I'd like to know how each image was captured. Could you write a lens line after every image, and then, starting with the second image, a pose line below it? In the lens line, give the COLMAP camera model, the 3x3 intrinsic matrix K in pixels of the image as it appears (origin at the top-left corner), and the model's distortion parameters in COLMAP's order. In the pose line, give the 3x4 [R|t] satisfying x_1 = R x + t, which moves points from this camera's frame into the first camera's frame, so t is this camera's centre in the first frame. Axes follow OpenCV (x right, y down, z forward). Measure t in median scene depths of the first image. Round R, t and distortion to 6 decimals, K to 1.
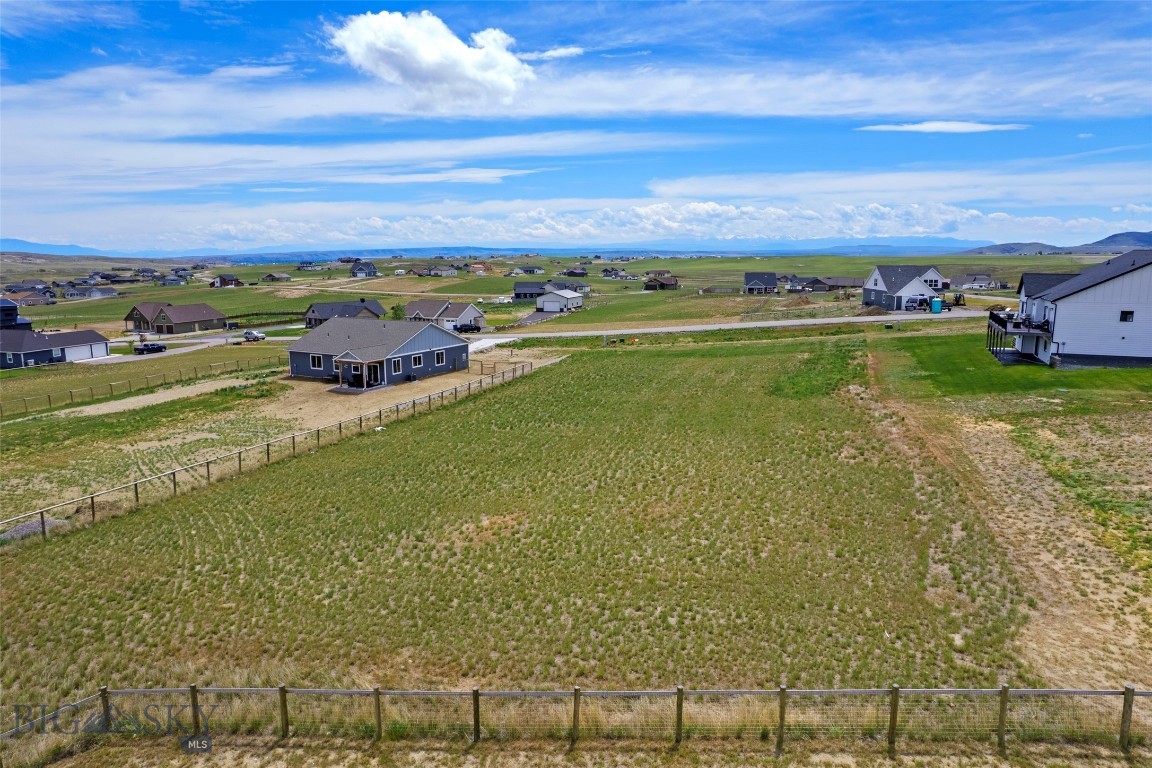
lens RADIAL K [[739.6, 0, 578.4], [0, 739.6, 383.9], [0, 0, 1]] dist [-0.081771, 0.072672]
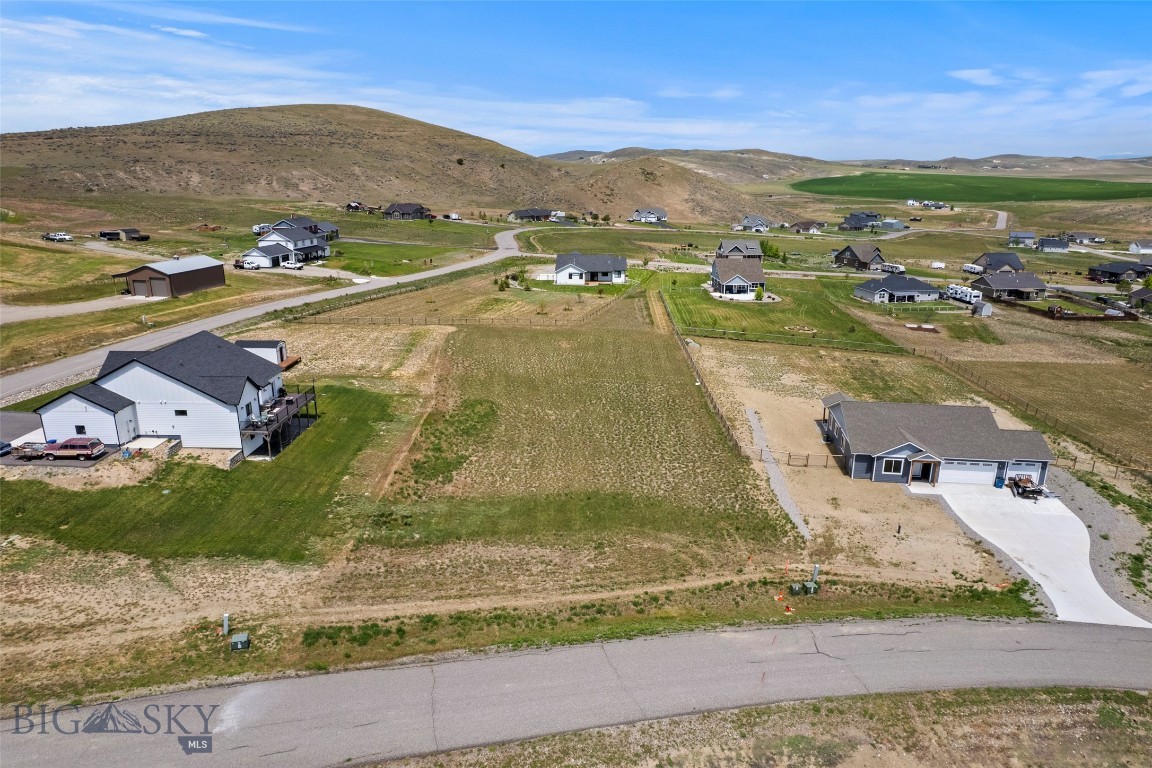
lens RADIAL K [[739.6, 0, 578.7], [0, 739.6, 379.7], [0, 0, 1]] dist [-0.081771, 0.072672]
pose [[-0.931292, 0.102223, -0.349638, 0.525320], [-0.062851, 0.900333, 0.430639, -0.577962], [0.358812, 0.423025, -0.832048, 1.909423]]
